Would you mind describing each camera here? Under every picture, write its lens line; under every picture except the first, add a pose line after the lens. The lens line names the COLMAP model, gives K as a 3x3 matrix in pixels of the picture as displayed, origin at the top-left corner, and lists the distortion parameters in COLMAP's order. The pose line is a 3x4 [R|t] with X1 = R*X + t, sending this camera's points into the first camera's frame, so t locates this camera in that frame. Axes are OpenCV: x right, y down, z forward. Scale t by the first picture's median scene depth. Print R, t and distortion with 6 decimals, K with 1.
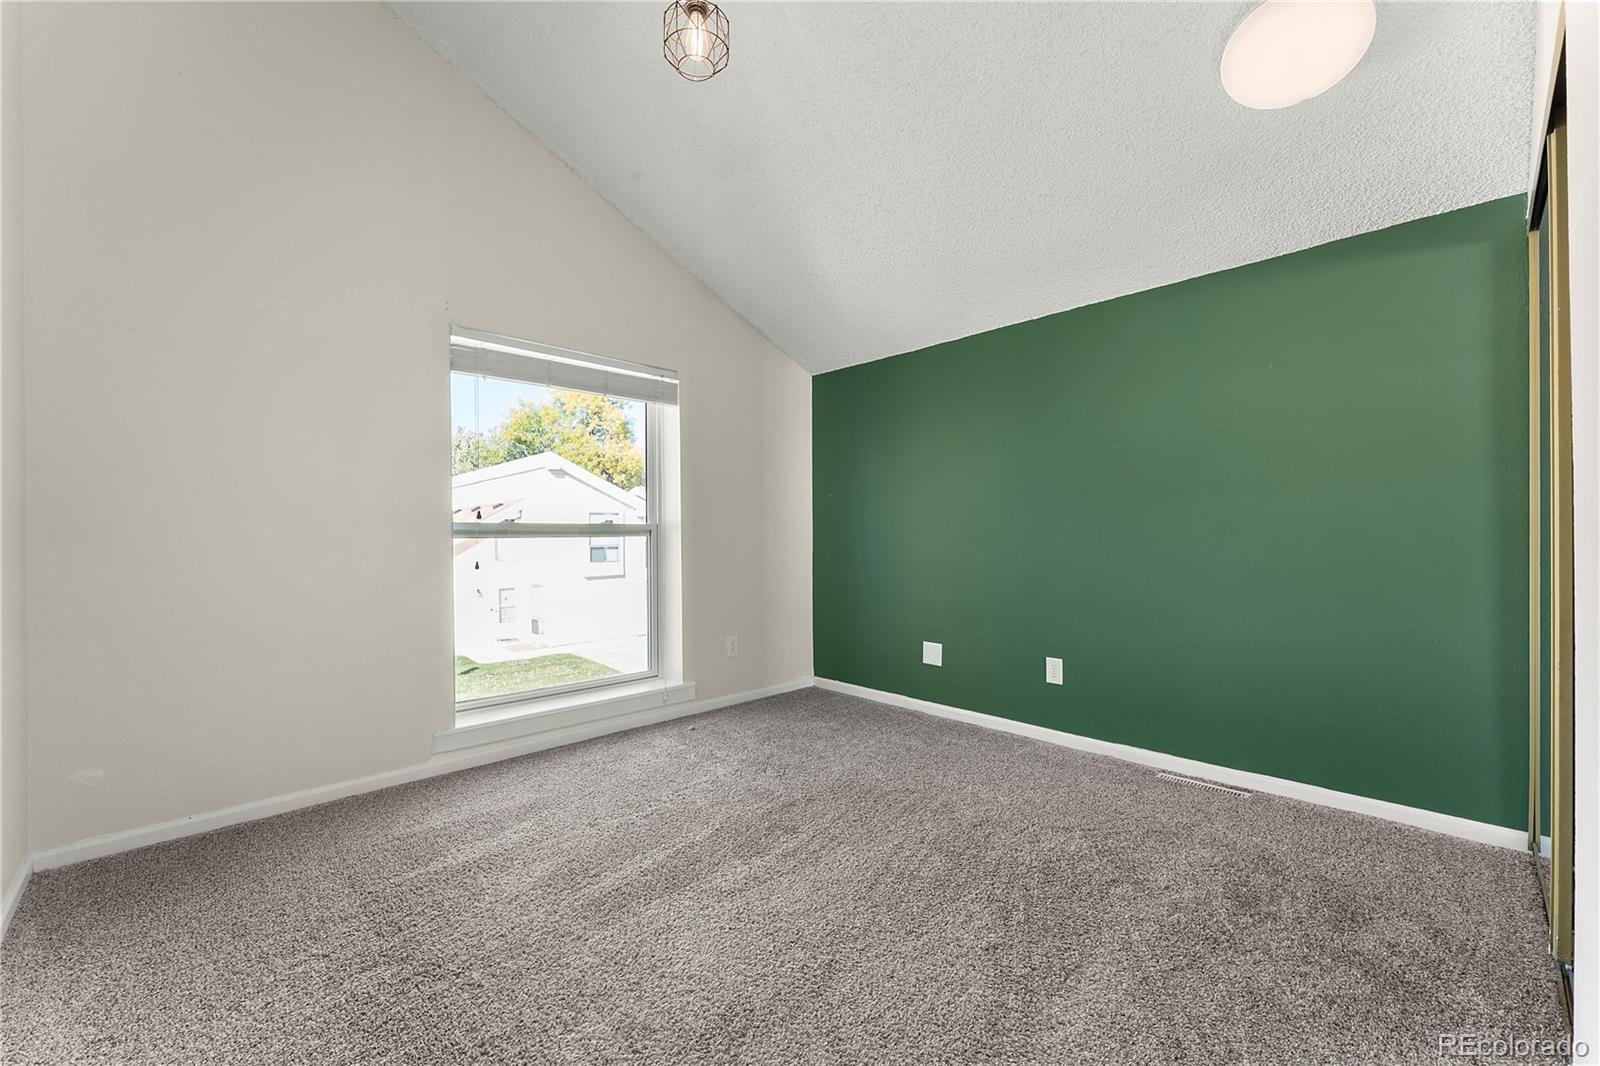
lens RADIAL K [[650.3, 0, 803.4], [0, 650.3, 534.9], [0, 0, 1]] dist [-0.001353, 0.000034]
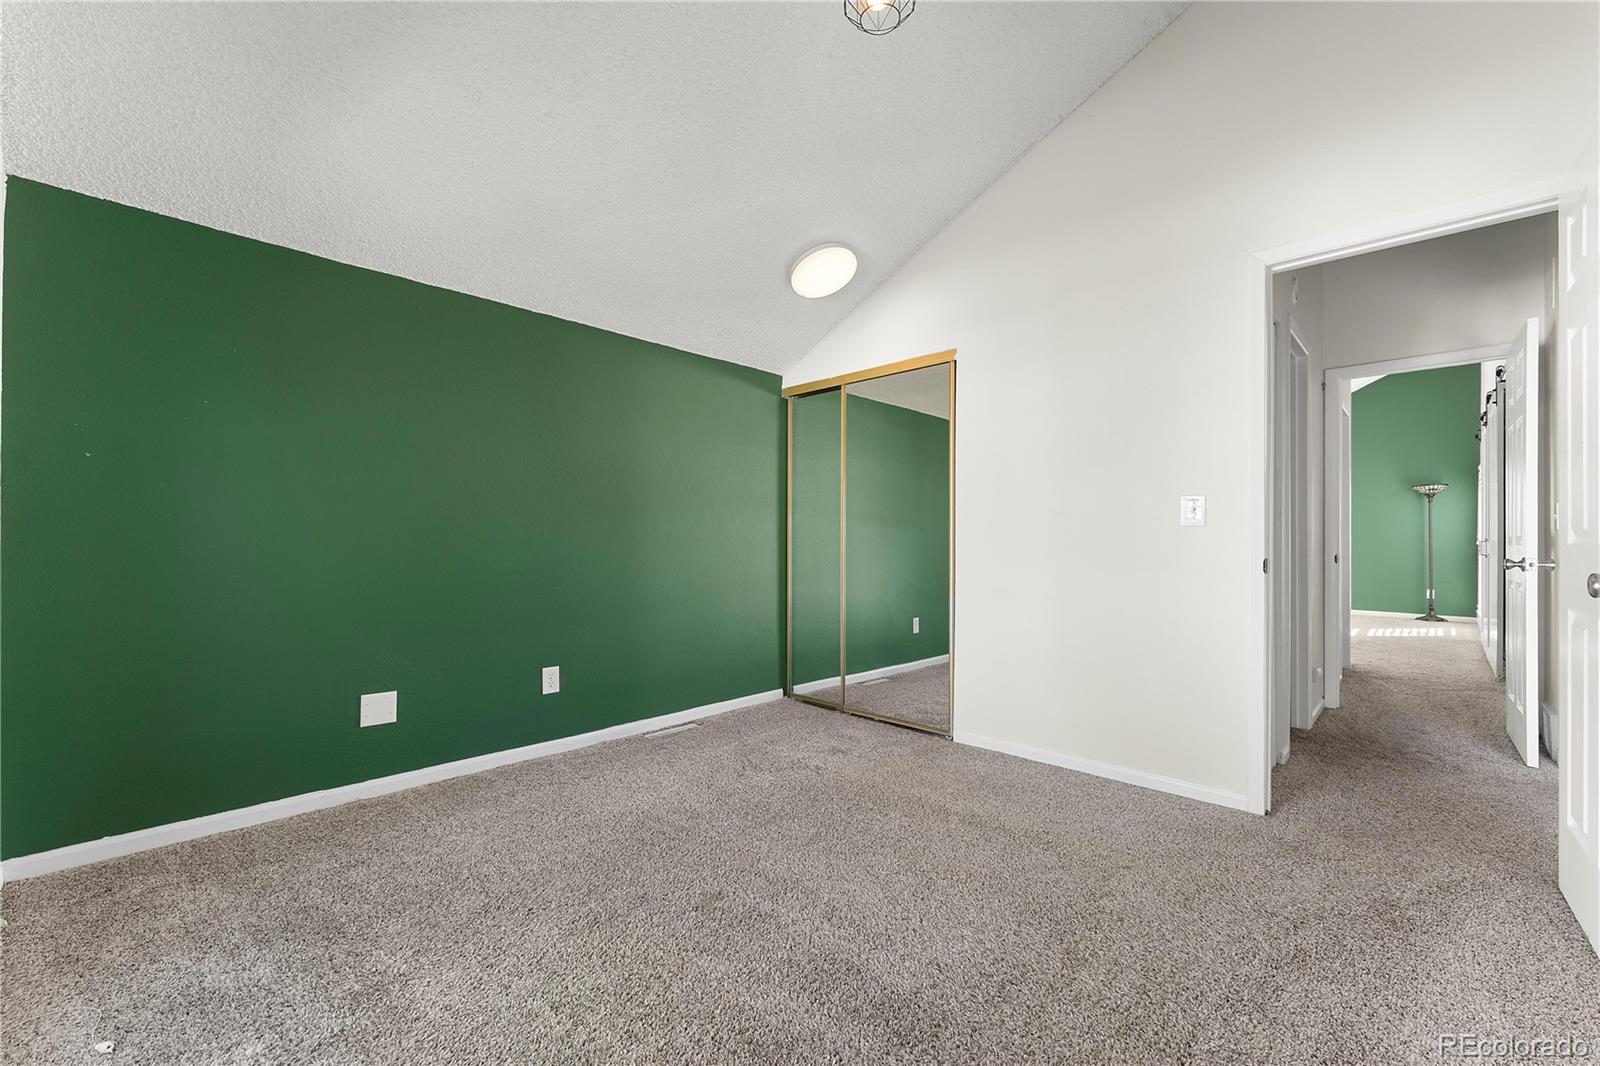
lens RADIAL K [[650.3, 0, 803.4], [0, 650.3, 538.8], [0, 0, 1]] dist [-0.001353, 0.000034]
pose [[-0.028019, 0.007794, 0.999577, -0.621626], [0.001010, 0.999969, -0.007769, 0.003255], [-0.999607, 0.000791, -0.028026, 0.661855]]
